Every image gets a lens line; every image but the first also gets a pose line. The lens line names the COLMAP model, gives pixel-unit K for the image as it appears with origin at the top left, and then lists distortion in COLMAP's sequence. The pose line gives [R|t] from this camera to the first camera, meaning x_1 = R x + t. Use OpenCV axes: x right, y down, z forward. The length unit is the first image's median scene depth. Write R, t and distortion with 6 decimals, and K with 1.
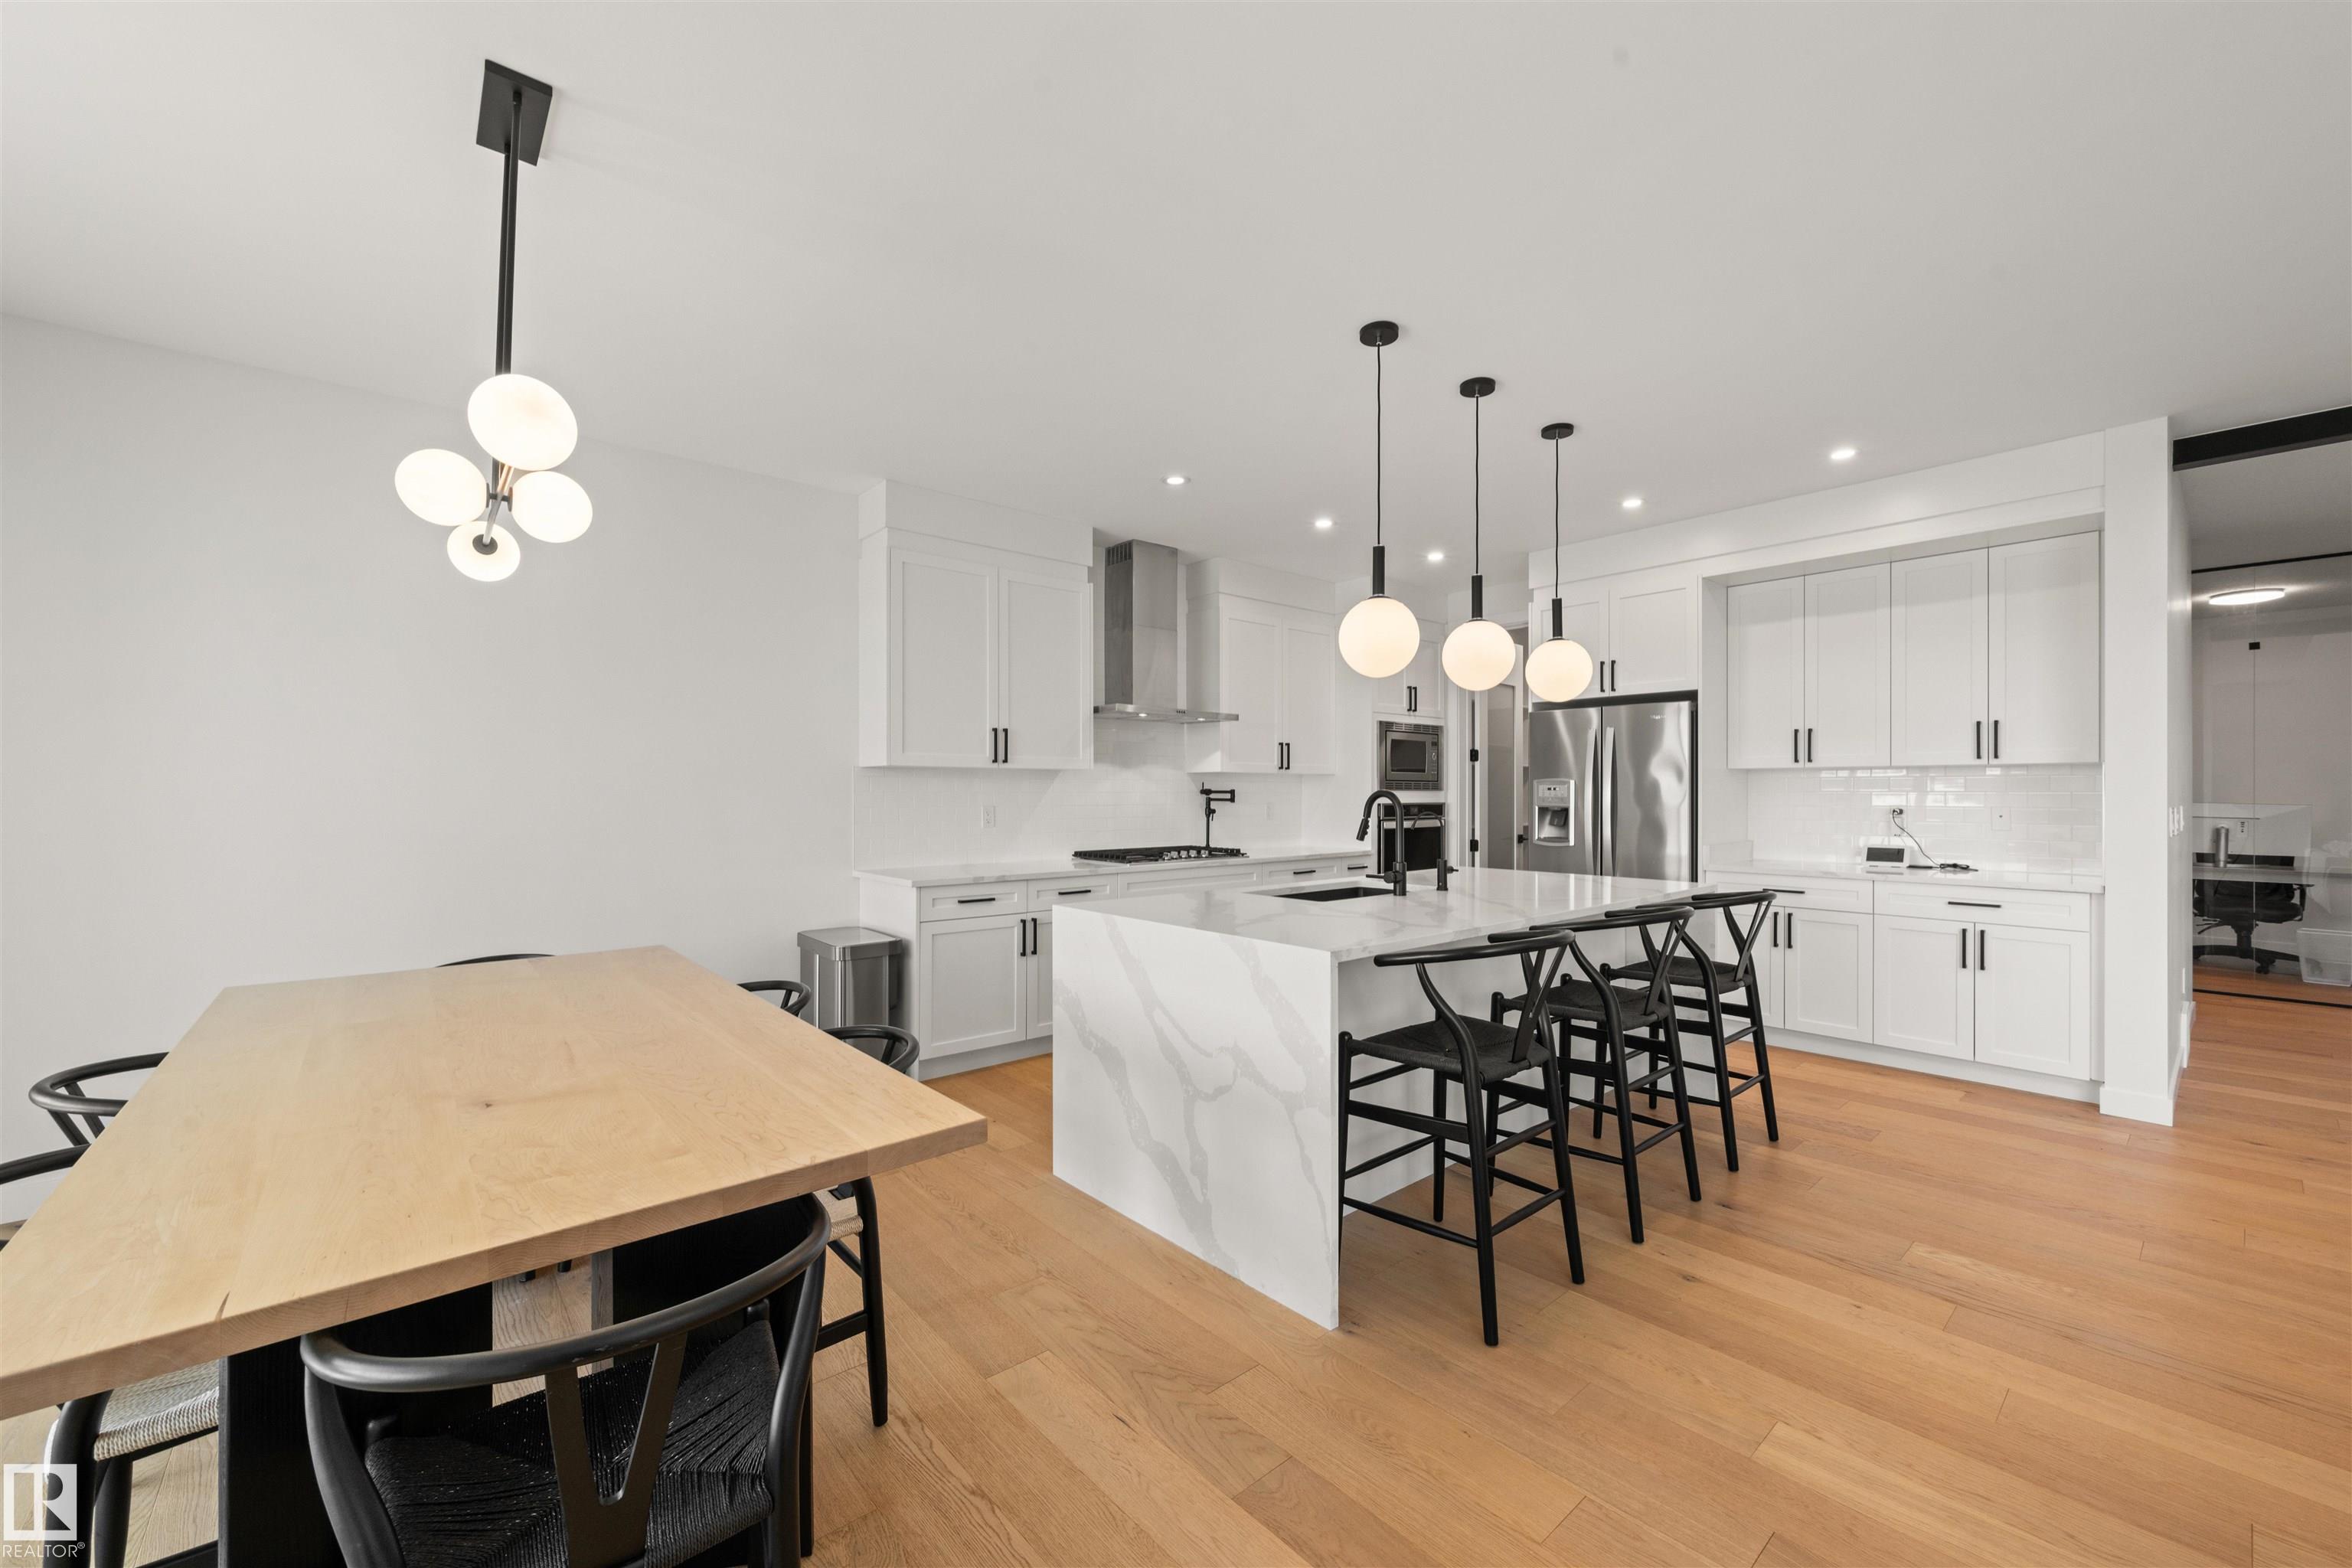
lens RADIAL K [[941.6, 0, 1170.4], [0, 941.6, 793.2], [0, 0, 1]] dist [0.011072, 0.000331]
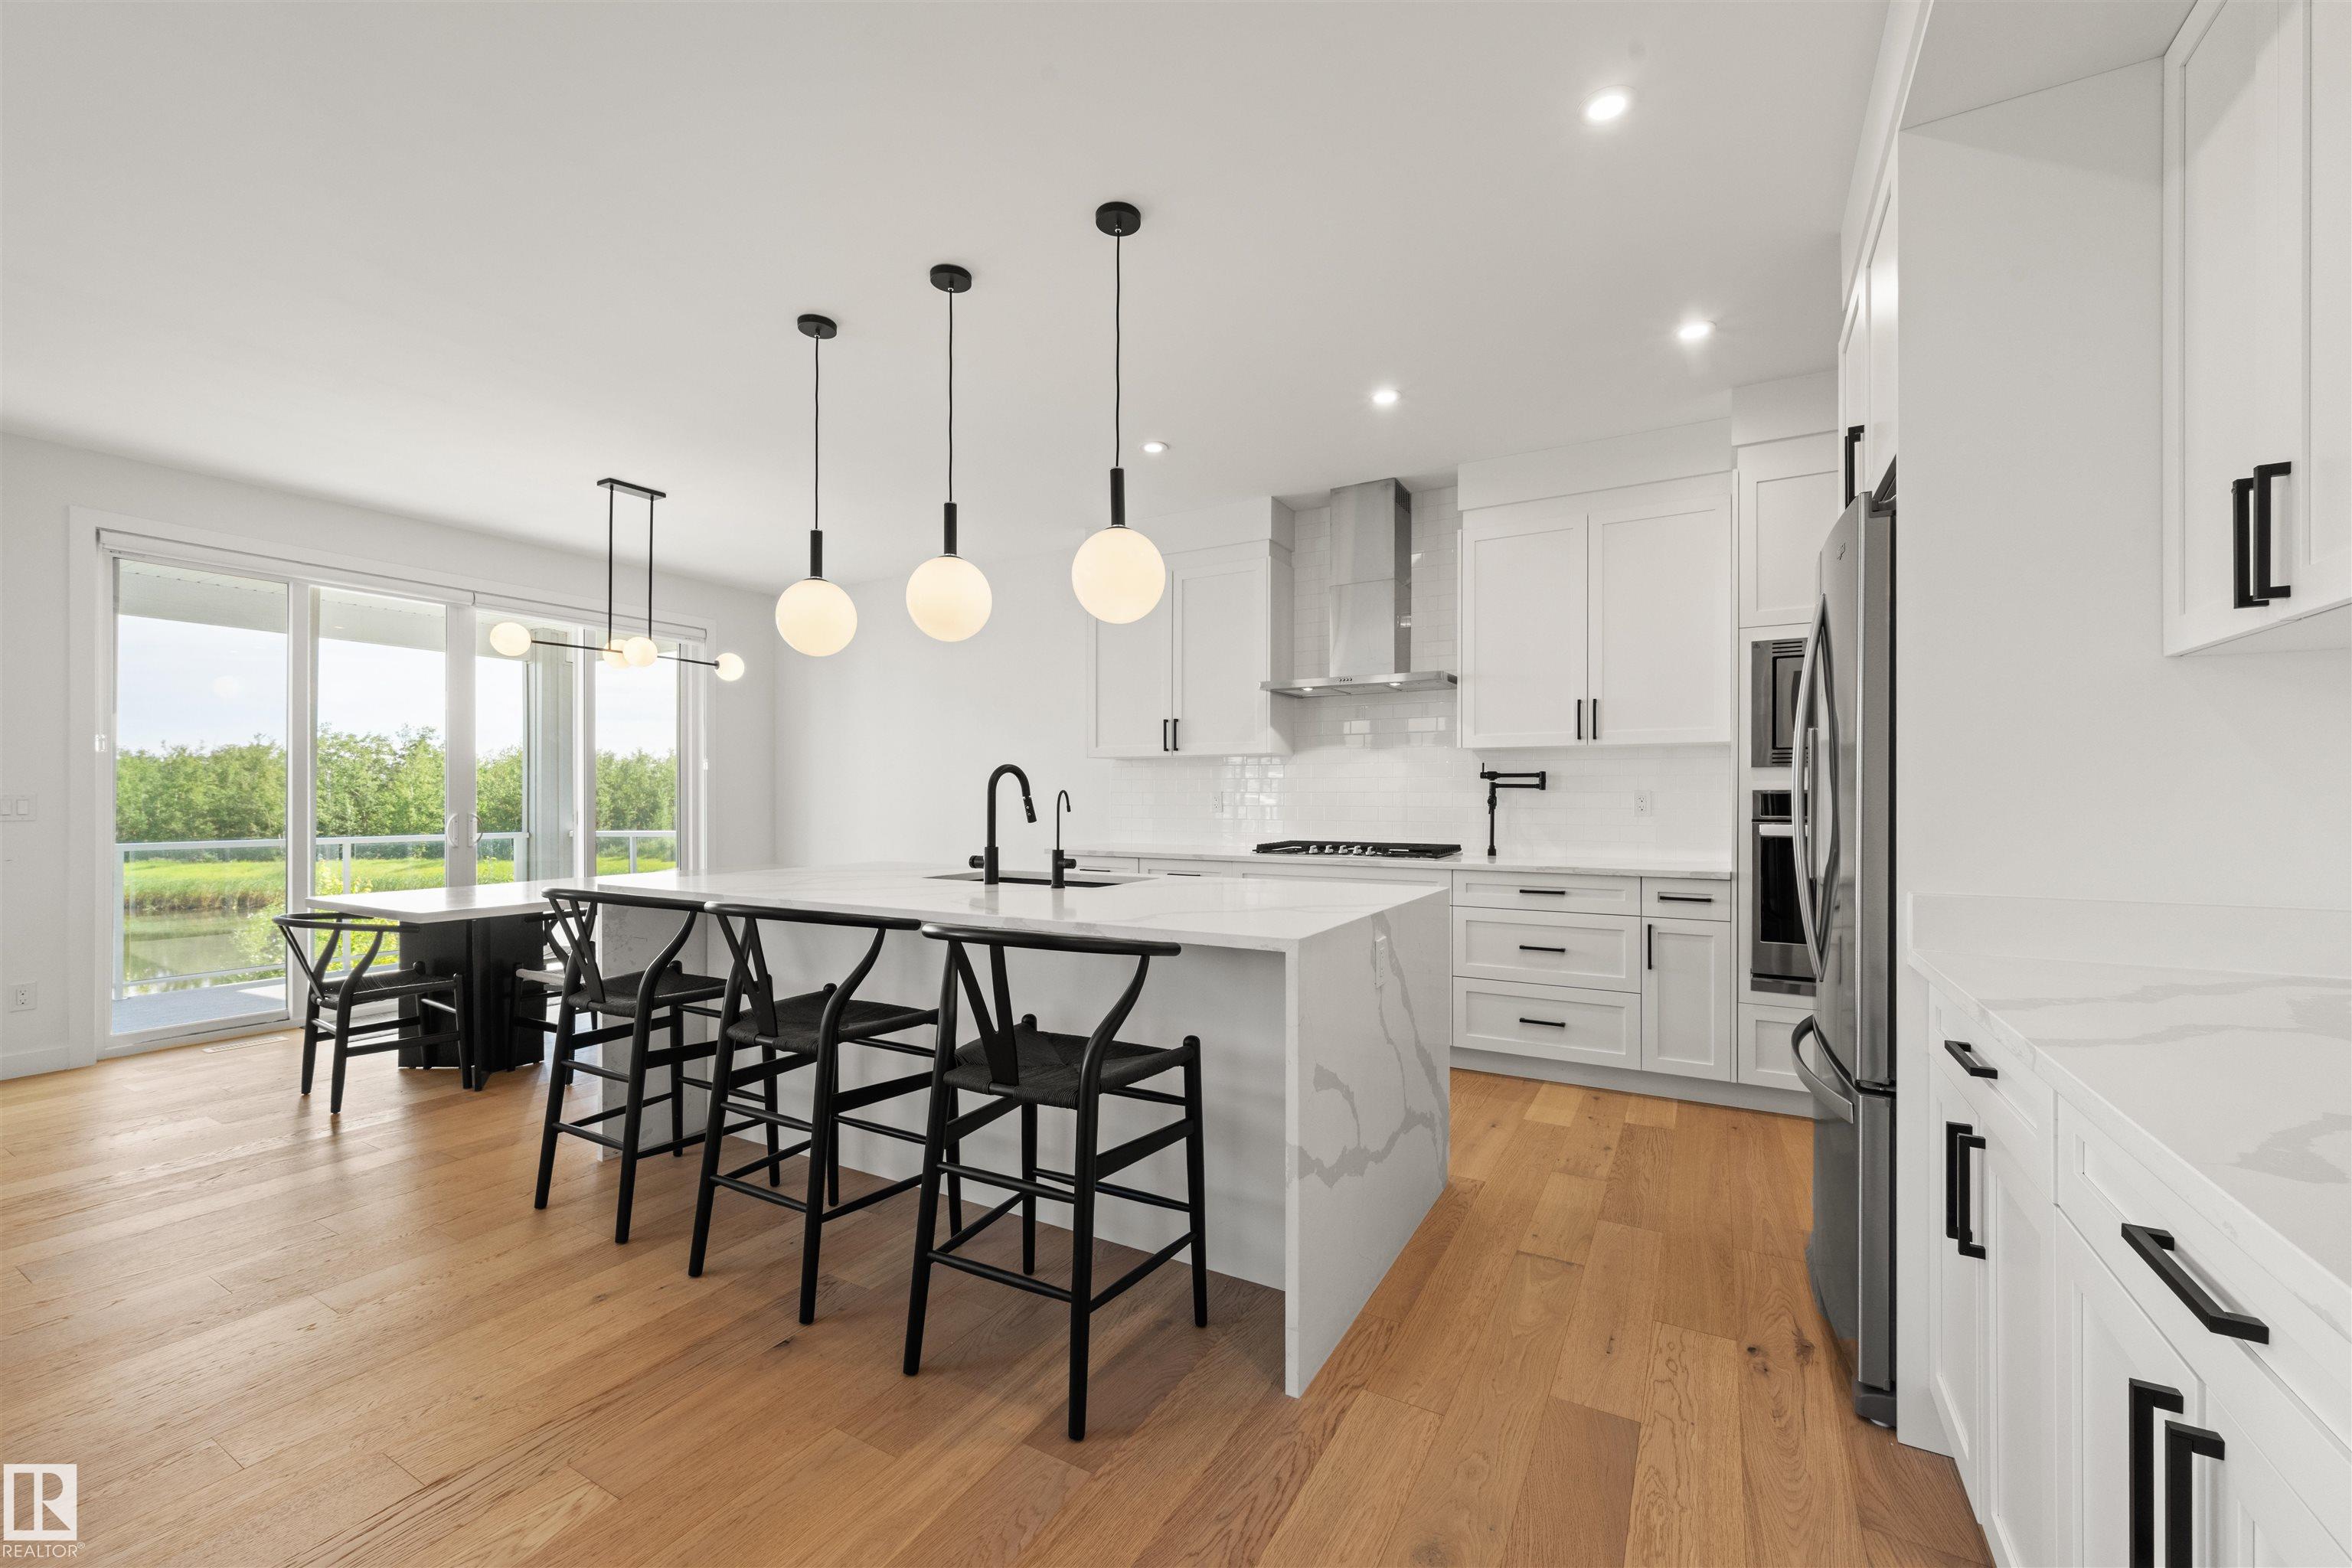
lens RADIAL K [[941.6, 0, 1169.1], [0, 941.6, 794.4], [0, 0, 1]] dist [0.011072, 0.000331]
pose [[0.325348, -0.000677, -0.945594, 0.823366], [-0.000199, 1.000000, -0.000784, 0.017760], [0.945594, 0.000444, 0.325347, 0.639643]]
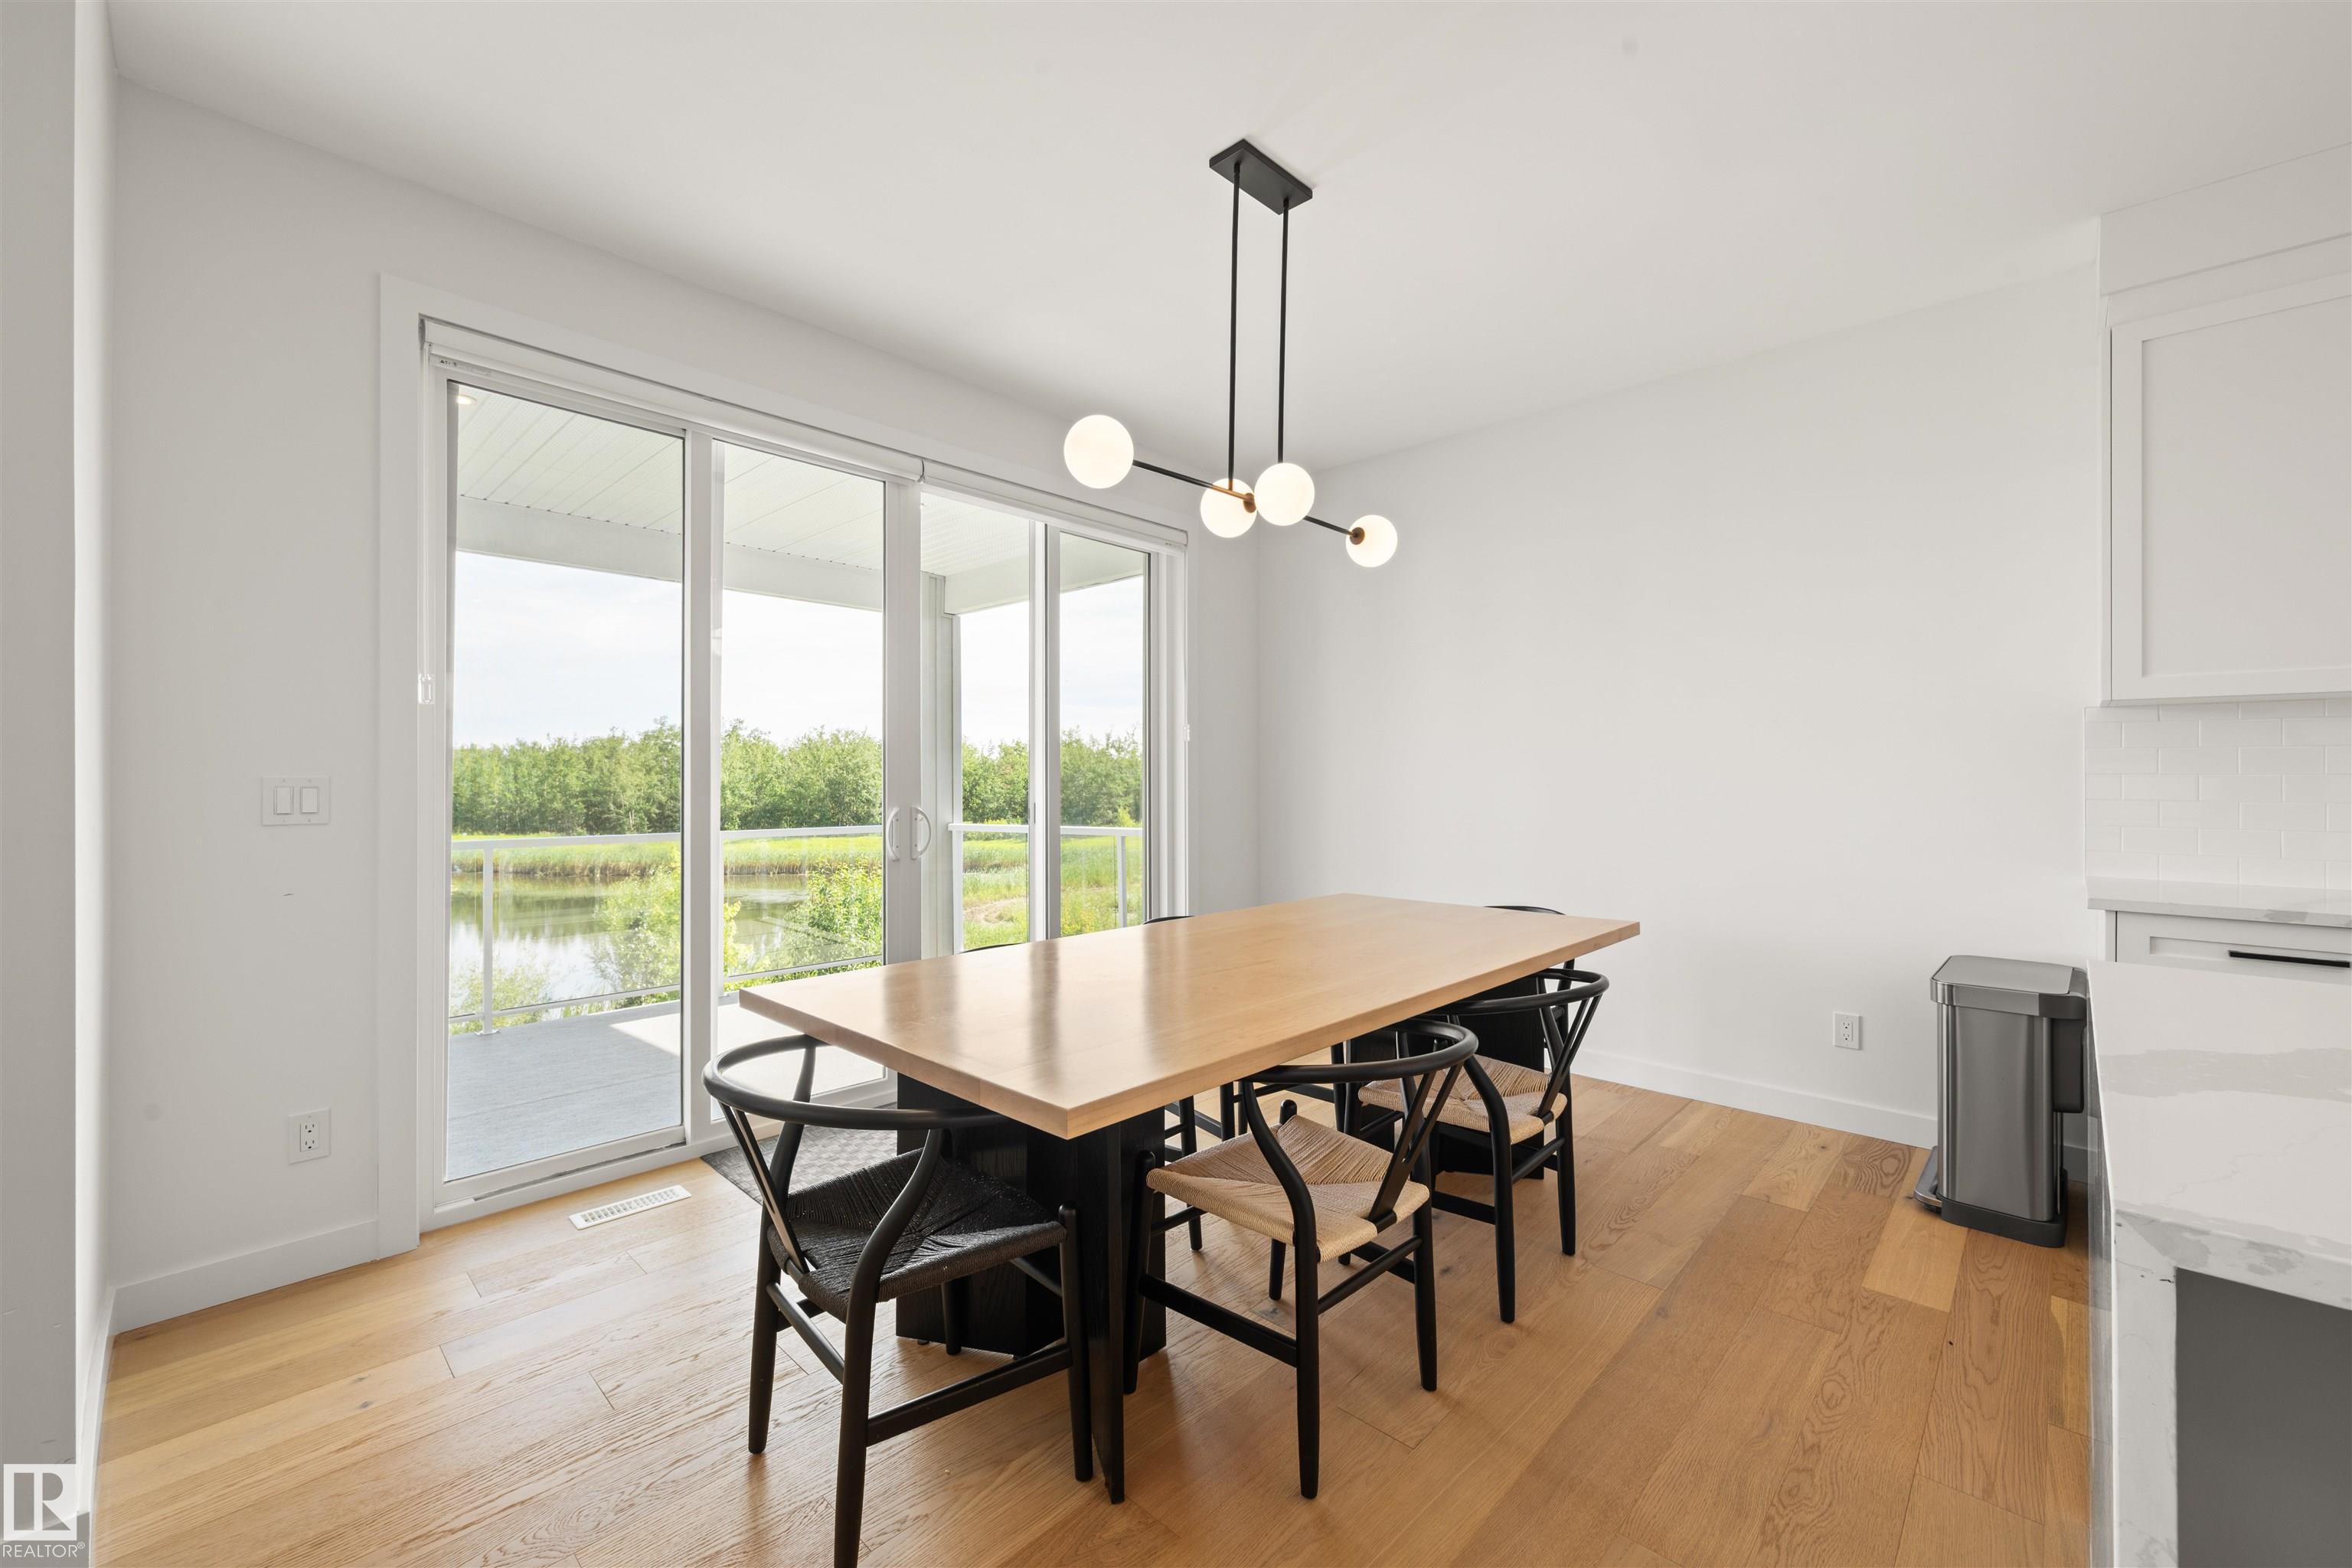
lens RADIAL K [[941.6, 0, 1175.5], [0, 941.6, 773.5], [0, 0, 1]] dist [0.011072, 0.000331]
pose [[0.103562, -0.005338, -0.994609, 0.213957], [0.000430, 0.999986, -0.005322, 0.017806], [0.994623, 0.000123, 0.103563, 0.339603]]
